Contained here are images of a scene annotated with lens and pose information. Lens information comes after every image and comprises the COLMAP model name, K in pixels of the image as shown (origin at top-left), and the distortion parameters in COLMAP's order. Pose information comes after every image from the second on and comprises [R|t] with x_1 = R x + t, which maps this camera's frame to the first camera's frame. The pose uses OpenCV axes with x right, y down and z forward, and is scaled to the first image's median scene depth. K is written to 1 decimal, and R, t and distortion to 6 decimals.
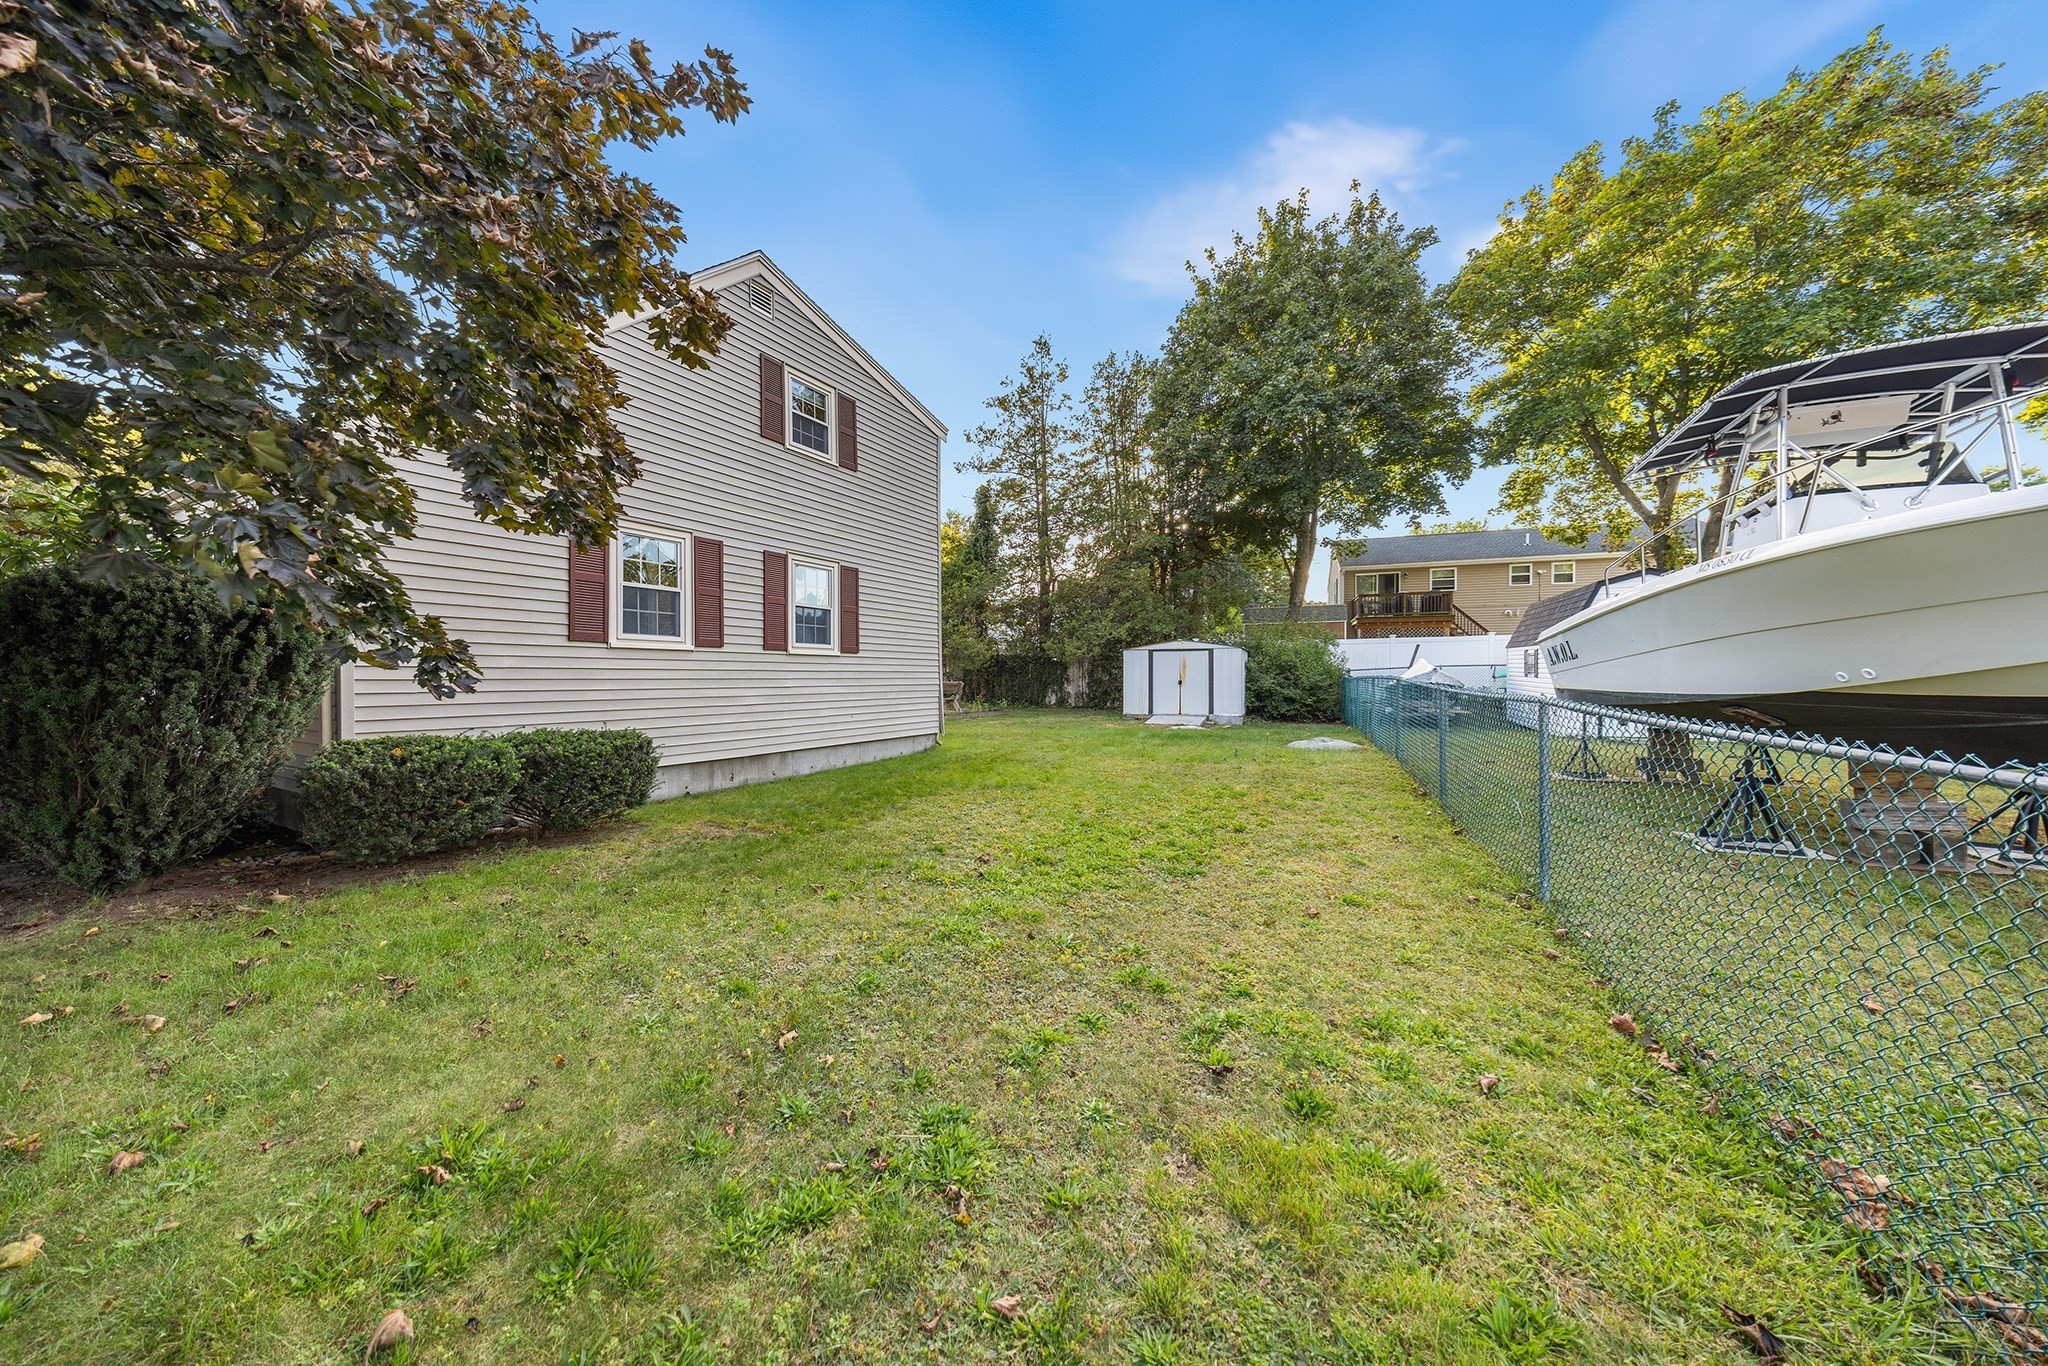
lens RADIAL K [[707.1, 0, 1028.6], [0, 707.1, 676.4], [0, 0, 1]] dist [-0.000376, 0.000004]
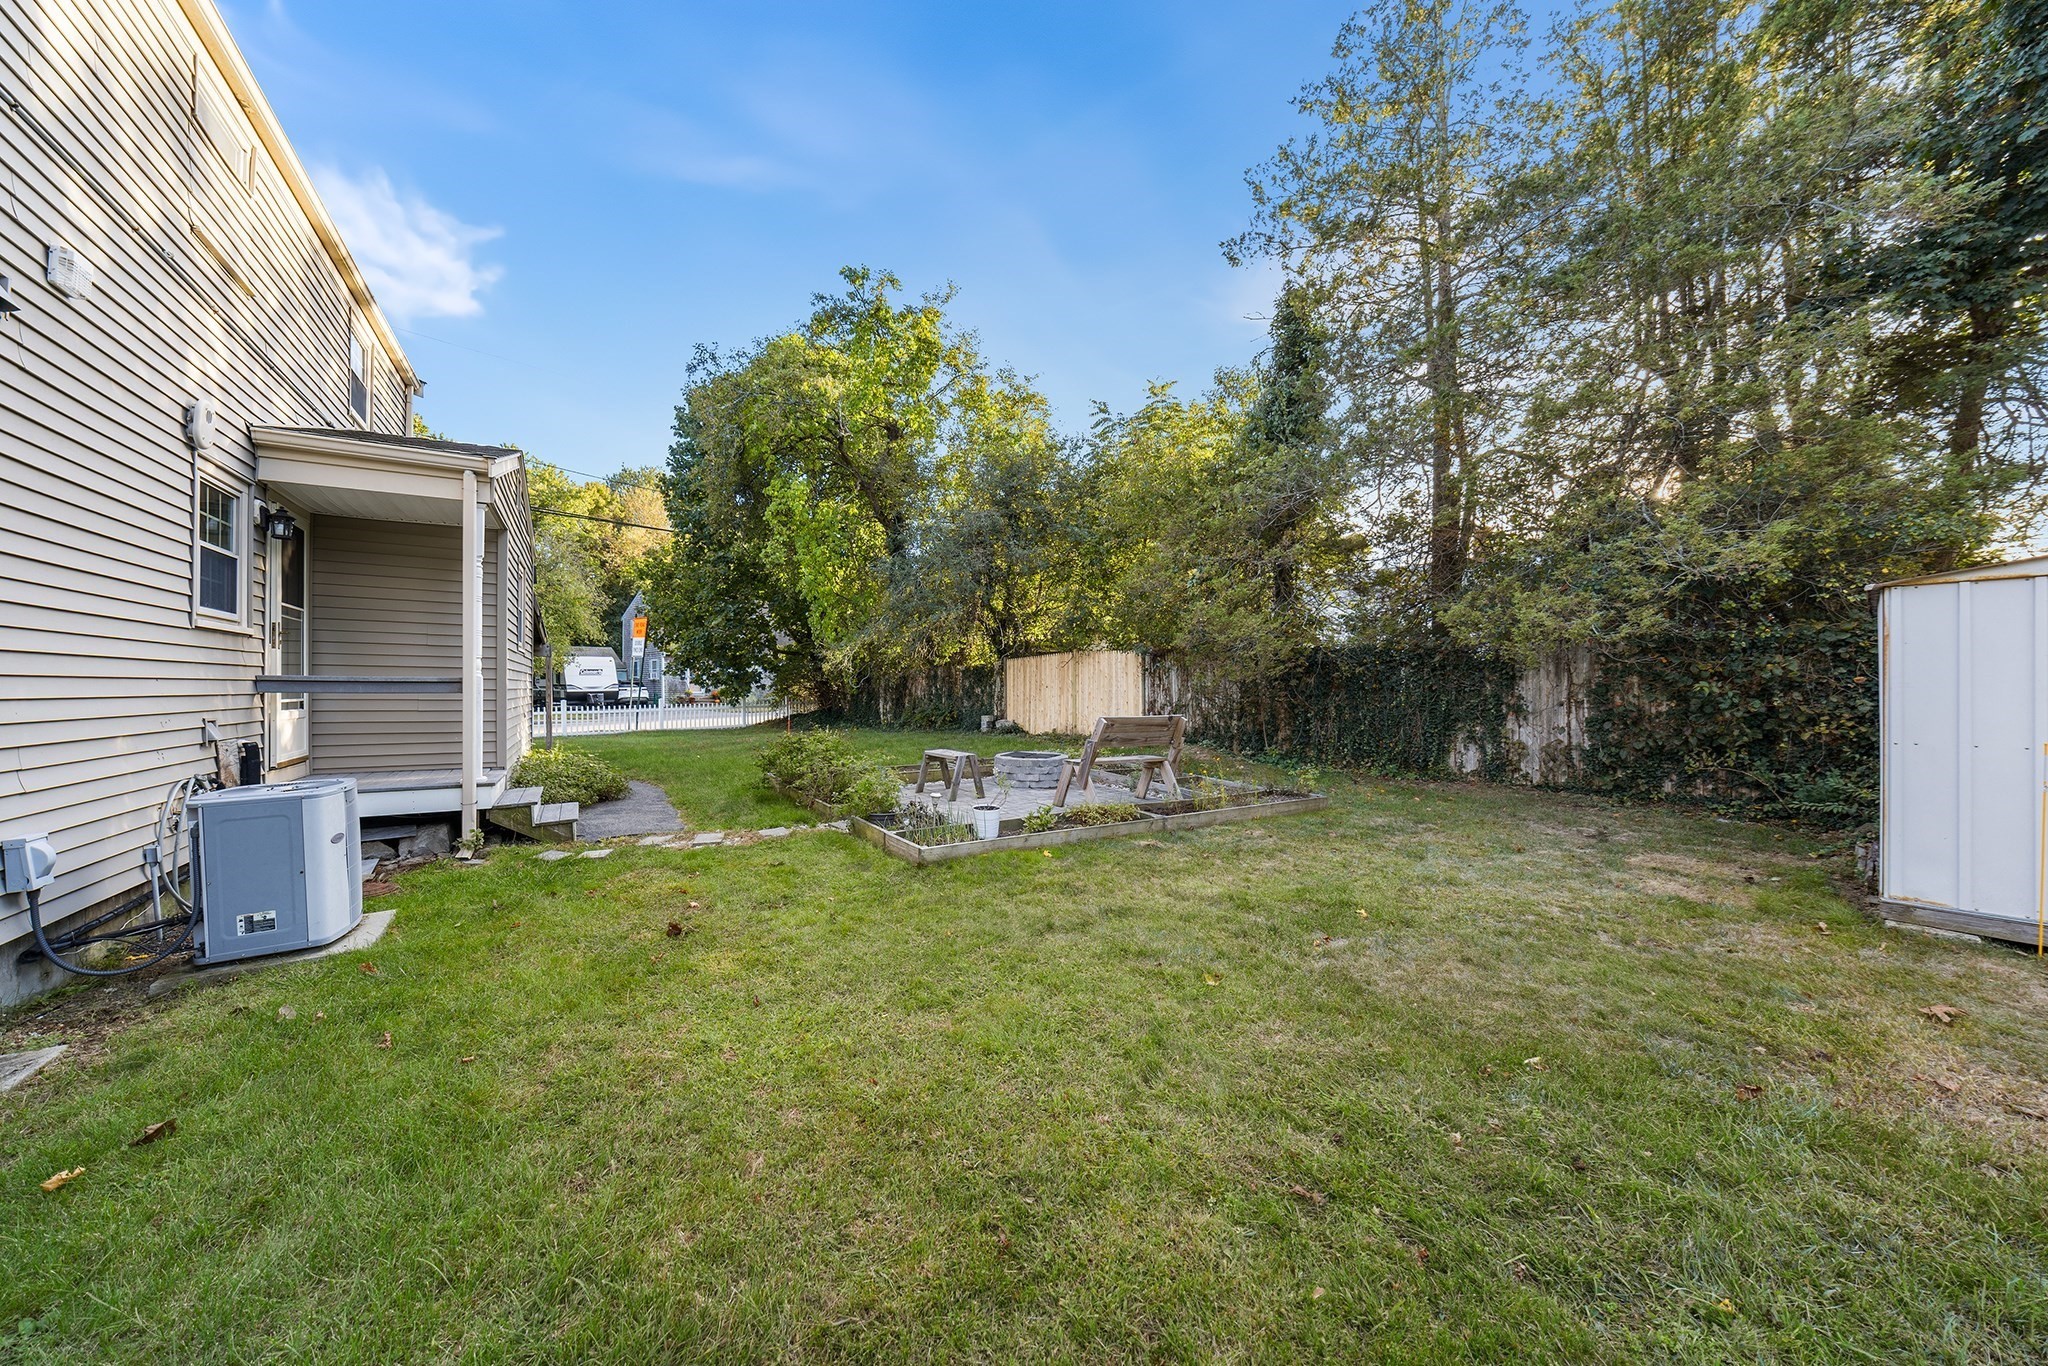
lens RADIAL K [[707.1, 0, 1025.2], [0, 707.1, 690.0], [0, 0, 1]] dist [-0.000376, 0.000004]
pose [[0.866075, 0.000581, -0.499915, 0.017255], [-0.004895, 0.999961, -0.007317, -0.001306], [0.499891, 0.008784, 0.866044, 0.551628]]
